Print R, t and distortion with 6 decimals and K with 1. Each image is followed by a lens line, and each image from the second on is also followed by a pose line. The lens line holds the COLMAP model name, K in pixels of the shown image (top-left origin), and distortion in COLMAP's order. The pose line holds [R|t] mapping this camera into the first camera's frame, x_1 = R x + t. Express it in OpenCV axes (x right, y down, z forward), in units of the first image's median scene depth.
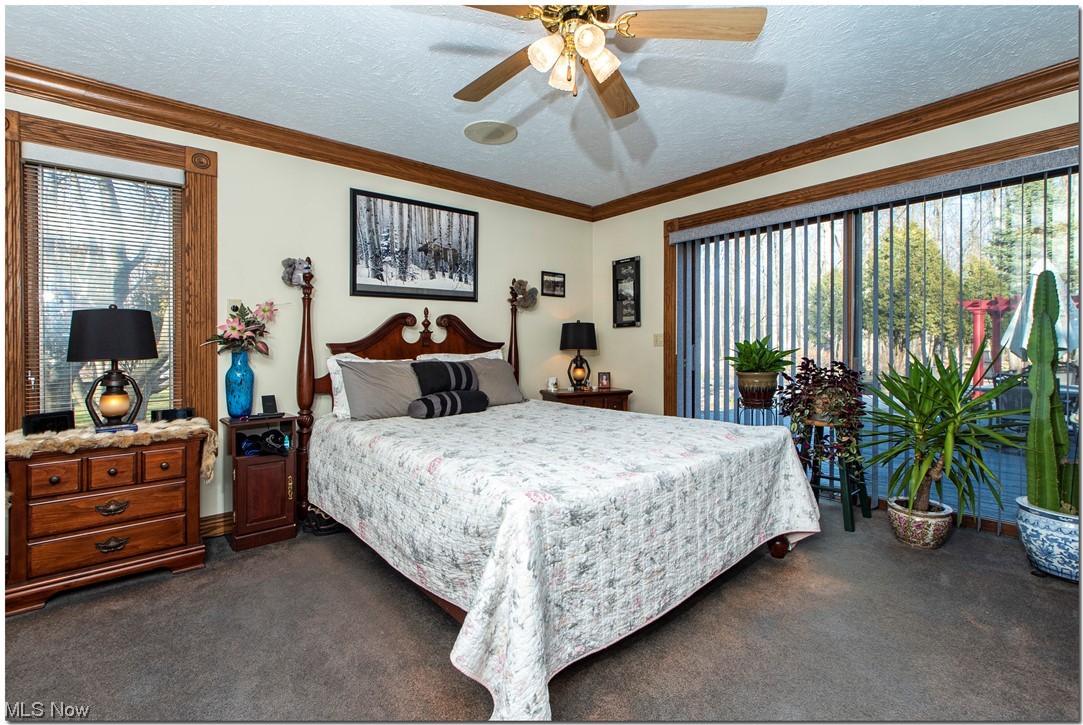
lens RADIAL K [[492.9, 0, 537.3], [0, 492.9, 352.7], [0, 0, 1]] dist [-0.000634, -0.000118]
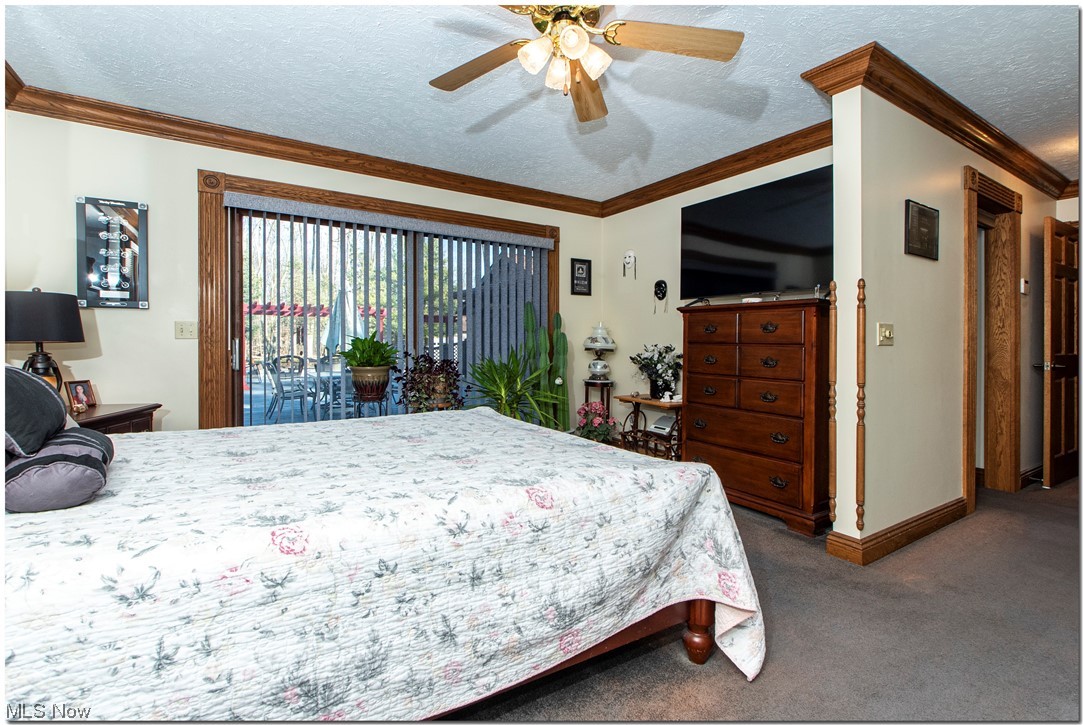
lens RADIAL K [[492.9, 0, 536.9], [0, 492.9, 358.2], [0, 0, 1]] dist [-0.000634, -0.000118]
pose [[0.140593, -0.013080, 0.989981, -0.493312], [0.007434, 0.999898, 0.012156, 0.012049], [-0.990040, 0.005651, 0.140676, 0.487618]]
